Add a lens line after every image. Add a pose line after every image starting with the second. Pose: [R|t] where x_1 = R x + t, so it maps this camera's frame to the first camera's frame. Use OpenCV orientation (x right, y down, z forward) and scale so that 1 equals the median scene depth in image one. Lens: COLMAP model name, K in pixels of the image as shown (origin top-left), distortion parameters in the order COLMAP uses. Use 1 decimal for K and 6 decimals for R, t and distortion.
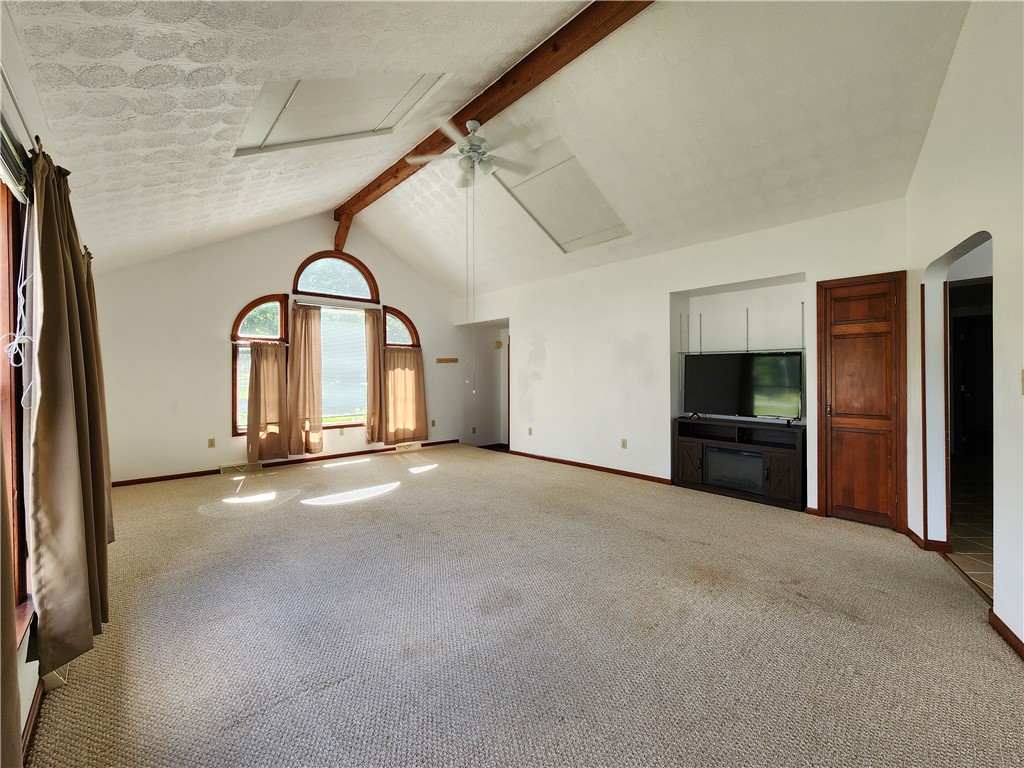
lens RADIAL K [[423.3, 0, 509.0], [0, 423.3, 377.1], [0, 0, 1]] dist [0.000117, 0.000297]
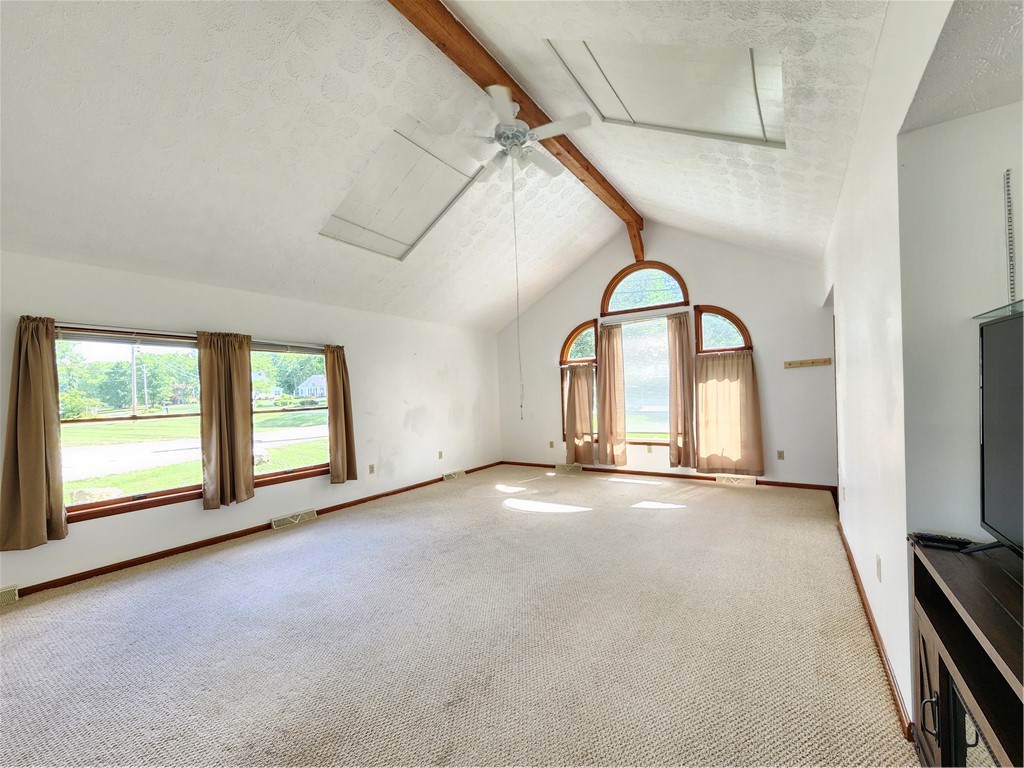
lens RADIAL K [[423.3, 0, 508.5], [0, 423.3, 392.4], [0, 0, 1]] dist [0.000117, 0.000297]
pose [[0.244073, -0.001757, -0.969755, 0.457889], [0.033190, 0.999428, 0.006543, -0.015947], [0.969189, -0.033783, 0.243991, 0.462242]]
